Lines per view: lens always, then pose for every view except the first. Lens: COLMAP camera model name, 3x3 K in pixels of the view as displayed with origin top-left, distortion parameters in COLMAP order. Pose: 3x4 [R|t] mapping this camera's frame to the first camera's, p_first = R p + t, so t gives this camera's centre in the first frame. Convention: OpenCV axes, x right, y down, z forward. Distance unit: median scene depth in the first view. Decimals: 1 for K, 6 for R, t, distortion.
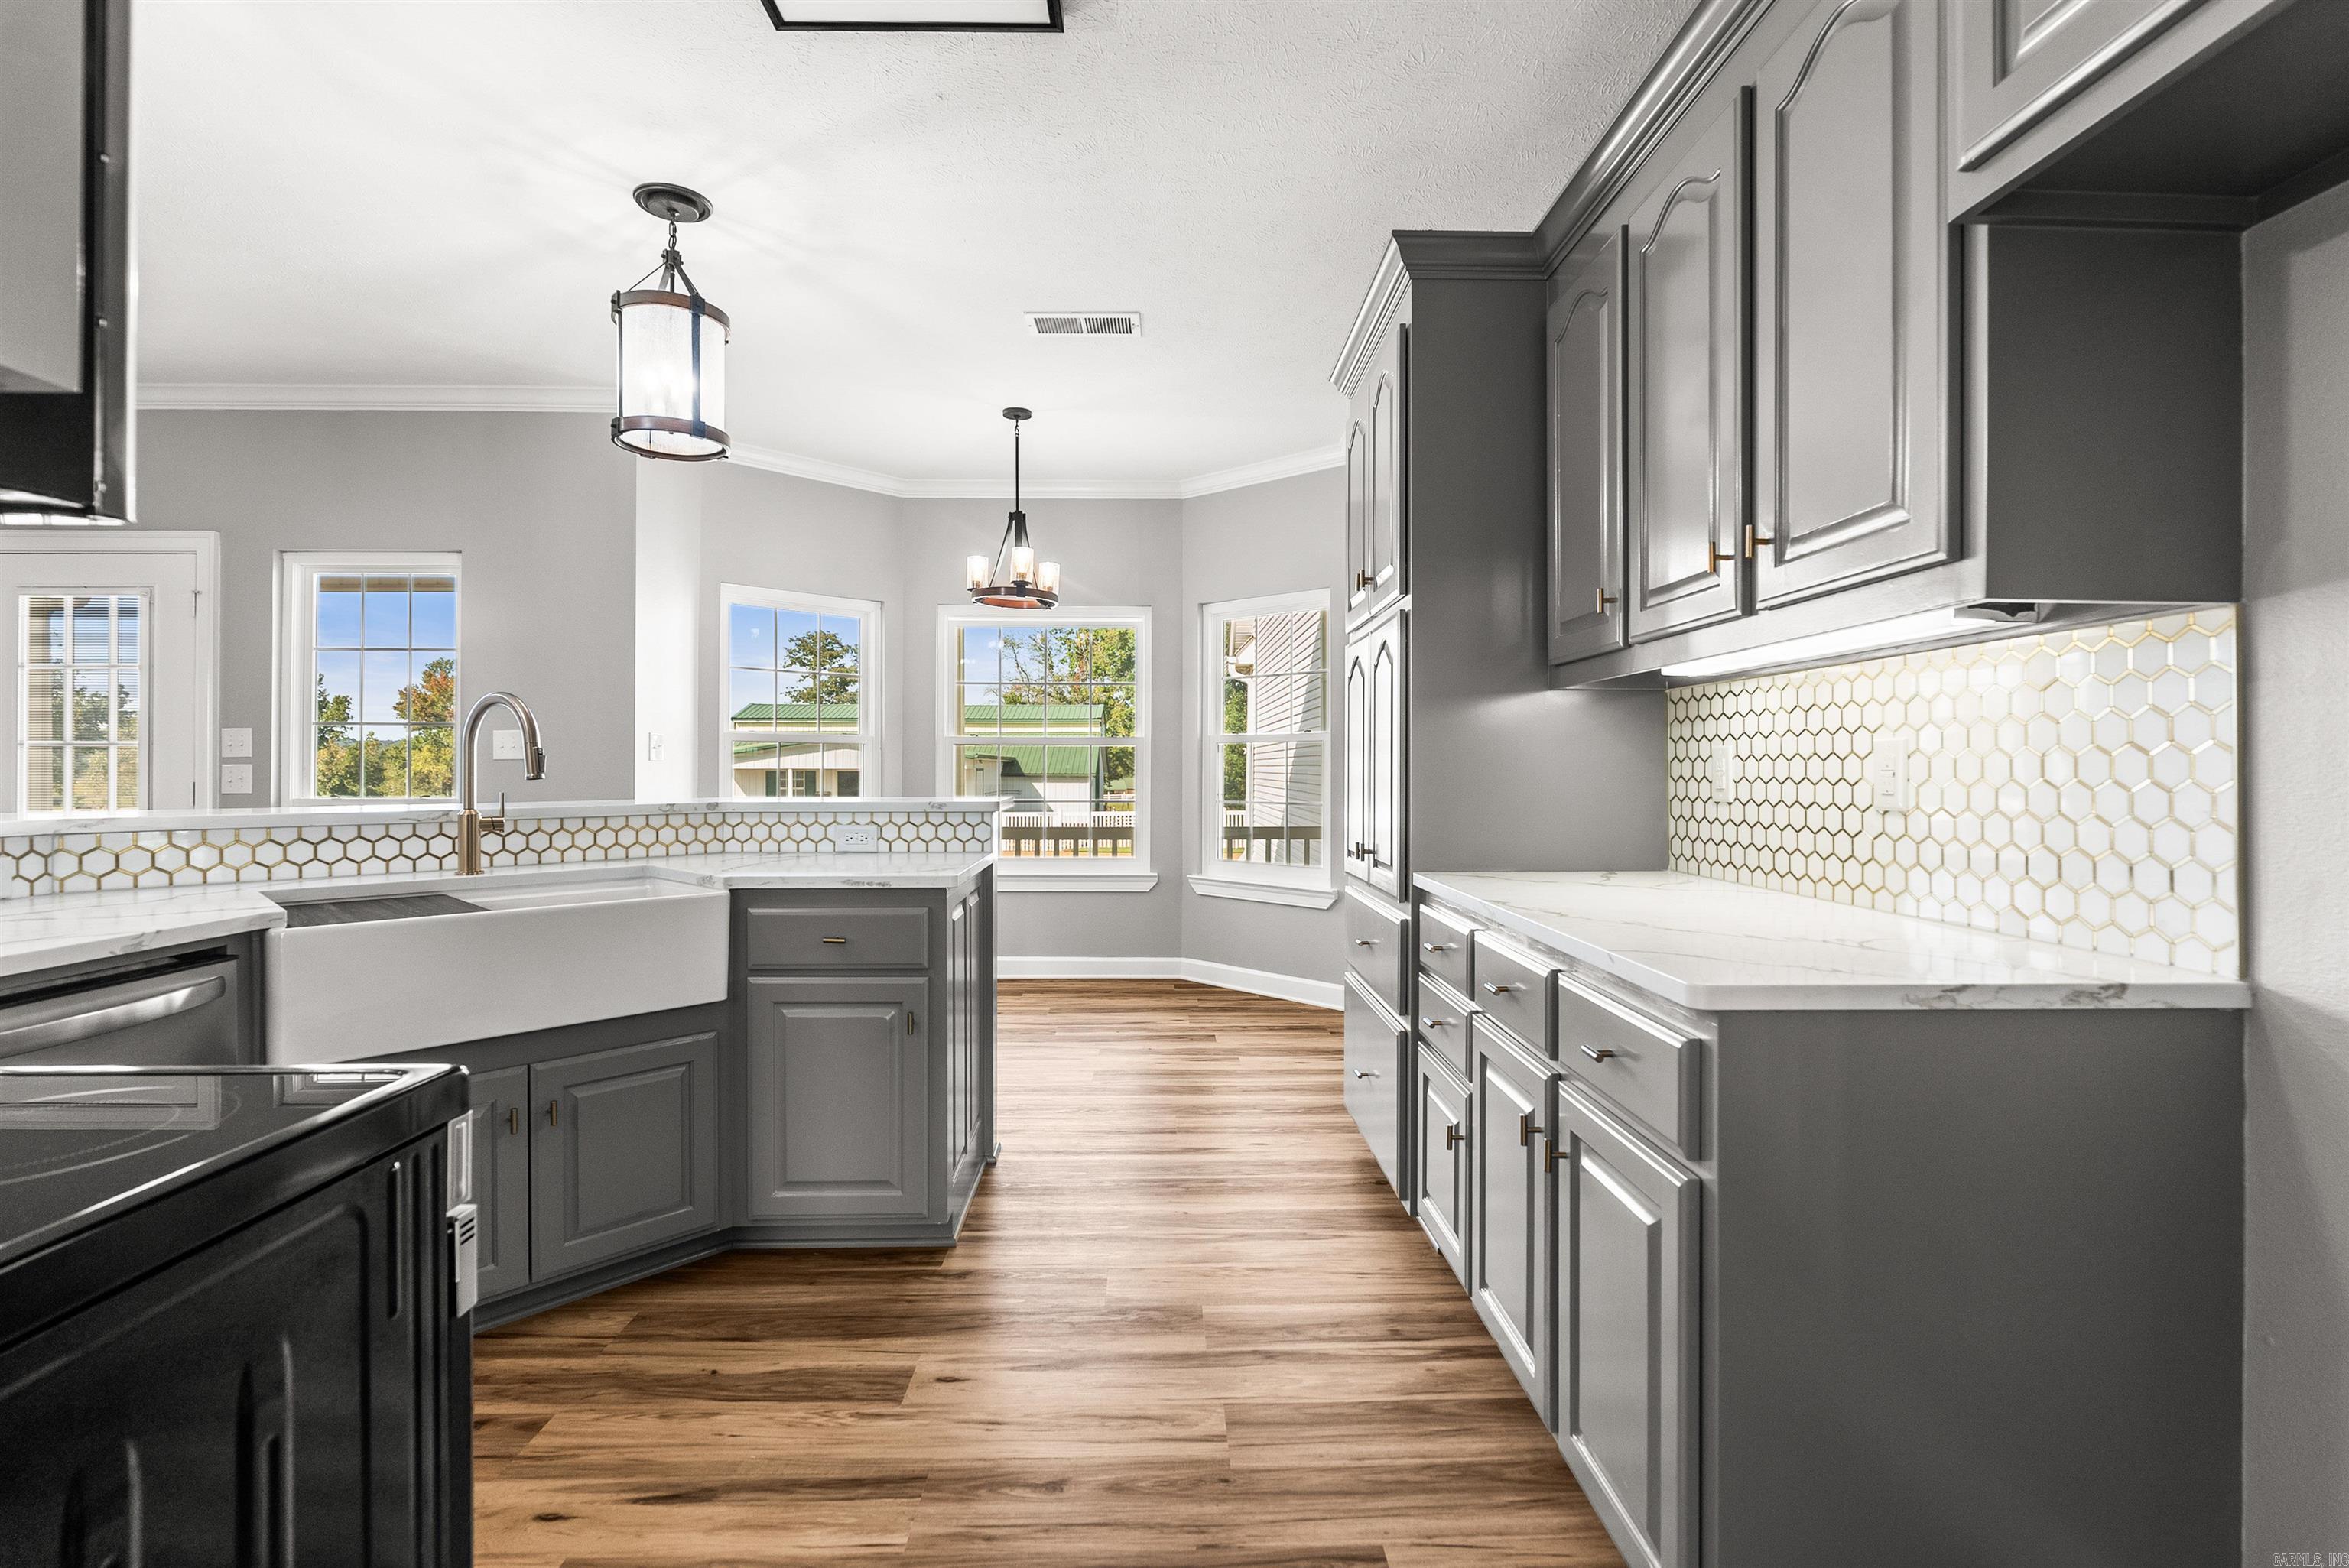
lens RADIAL K [[1061.0, 0, 1178.0], [0, 1061.0, 773.8], [0, 0, 1]] dist [-0.001483, -0.000128]
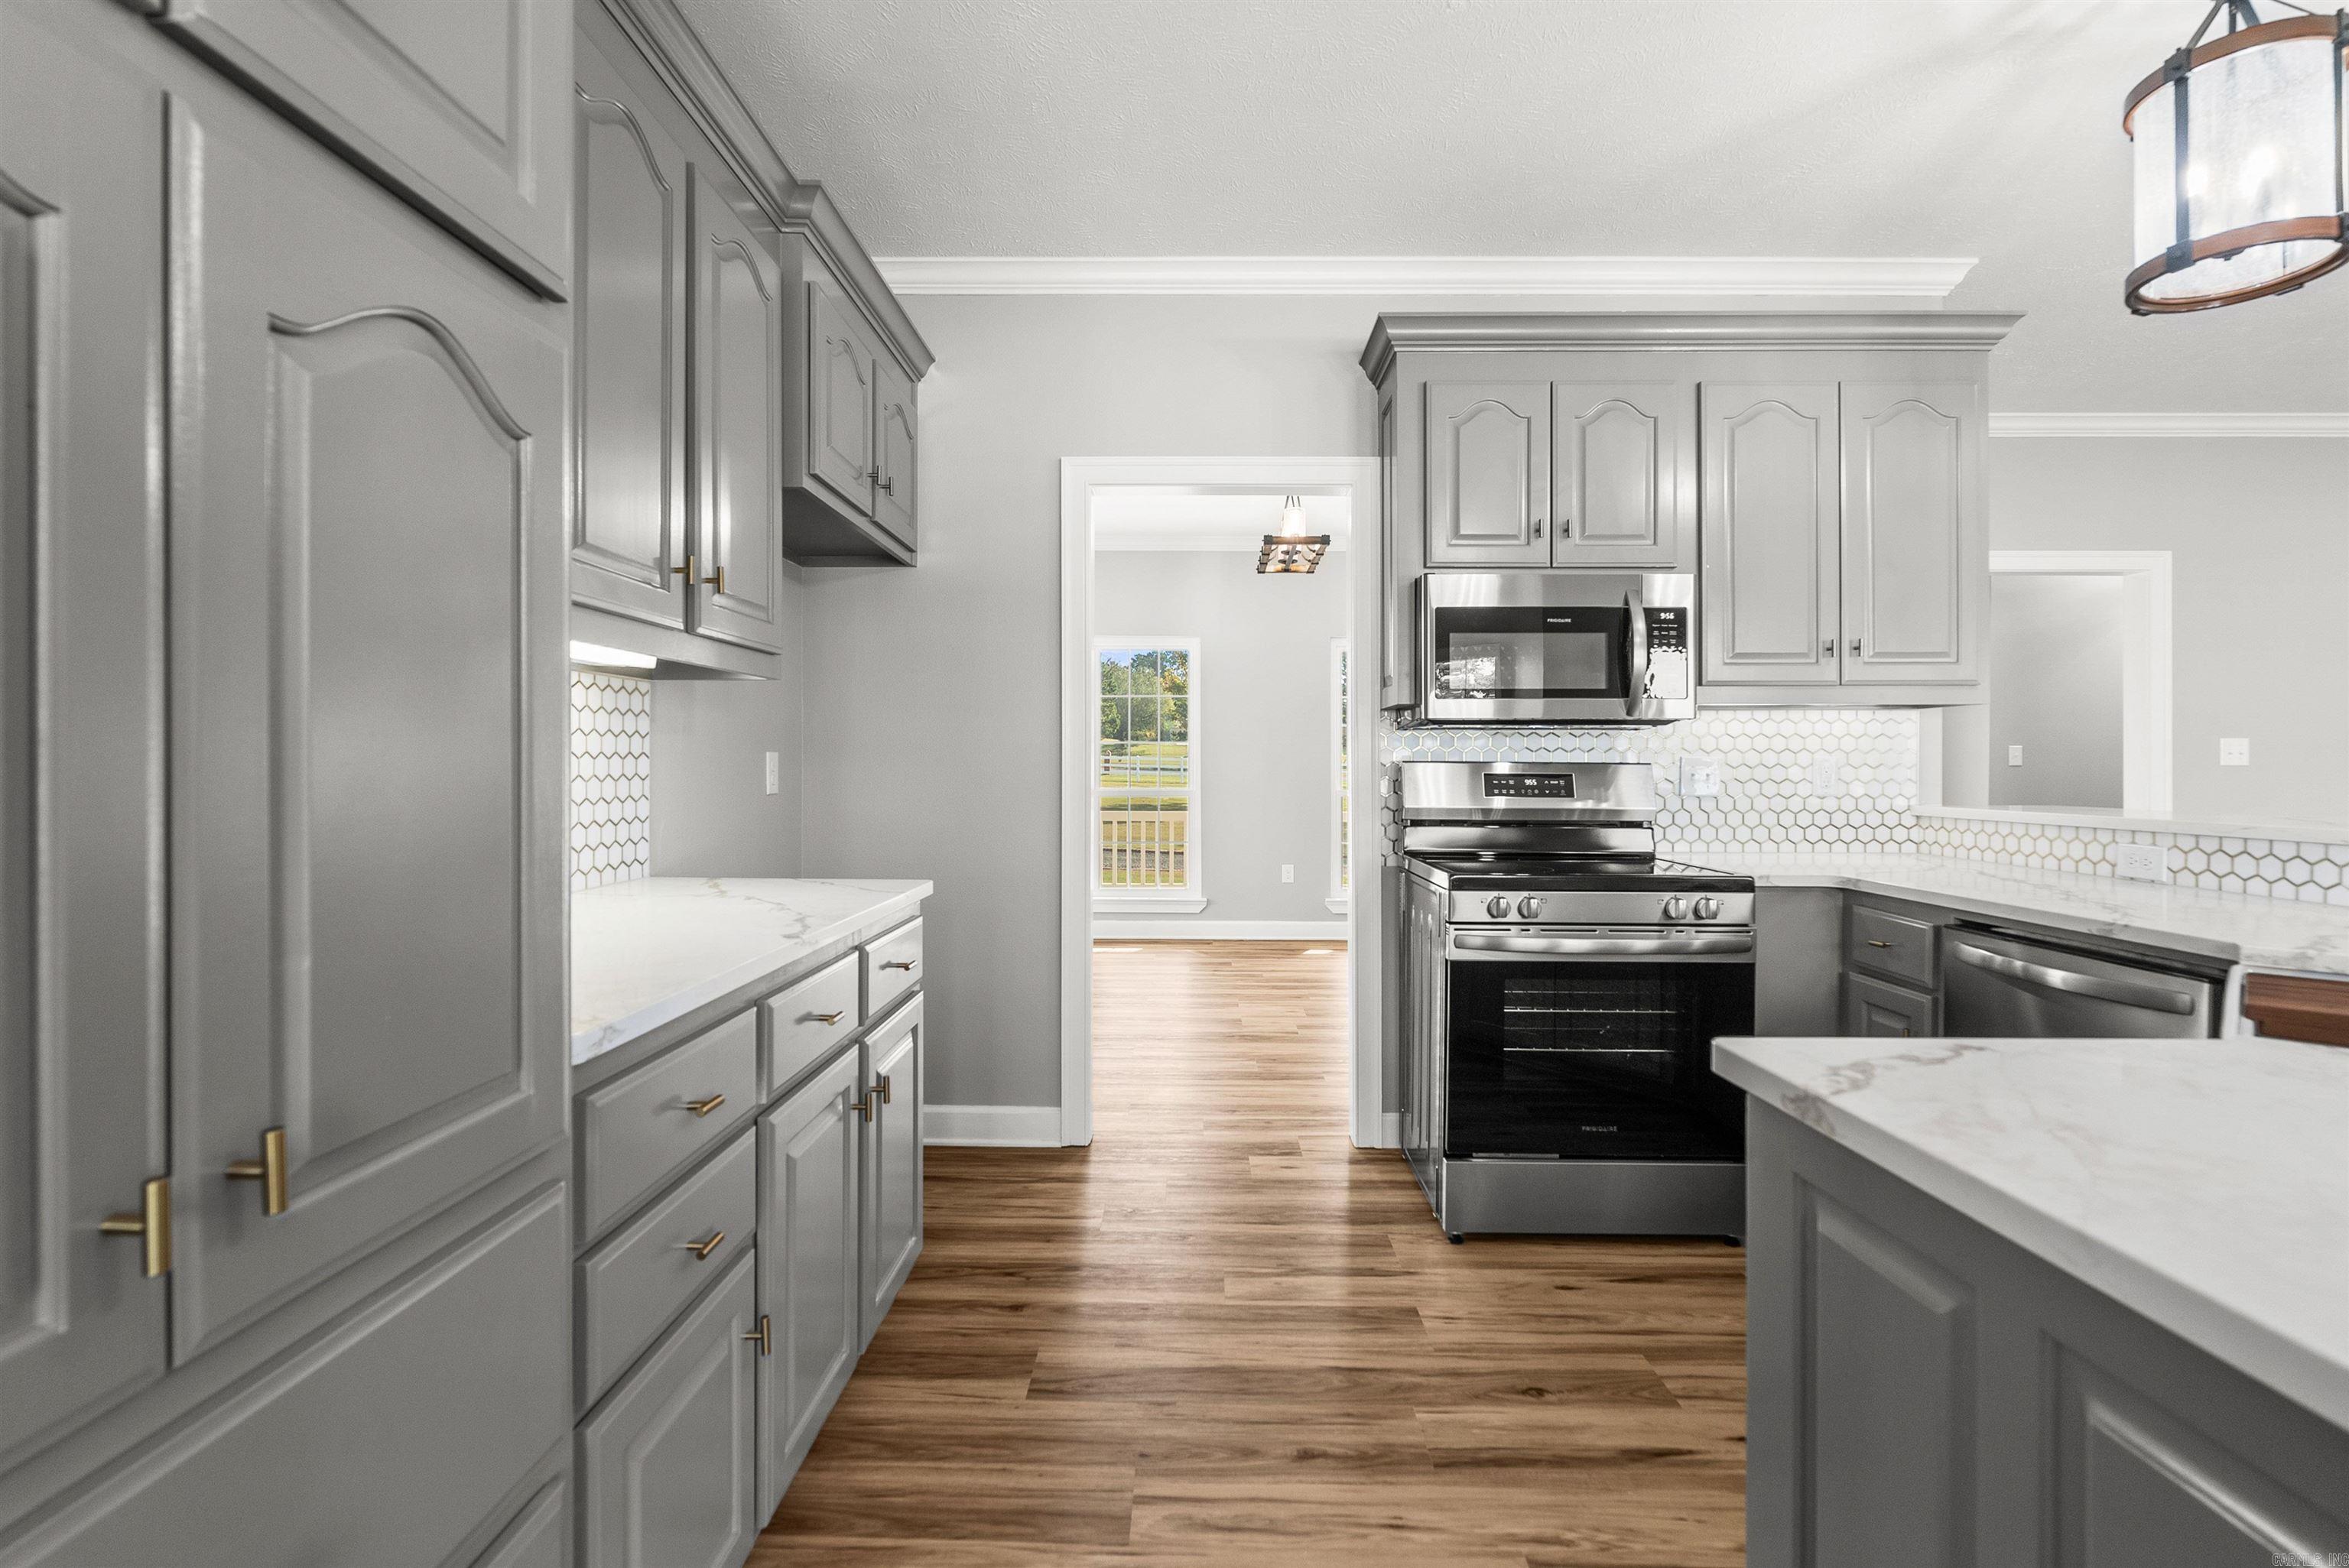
lens RADIAL K [[1061.0, 0, 1178.2], [0, 1061.0, 772.3], [0, 0, 1]] dist [-0.001483, -0.000128]
pose [[-0.999136, -0.008896, 0.040604, -0.025528], [-0.008437, 0.999899, 0.011461, -0.015468], [-0.040702, 0.011108, -0.999110, 2.015961]]
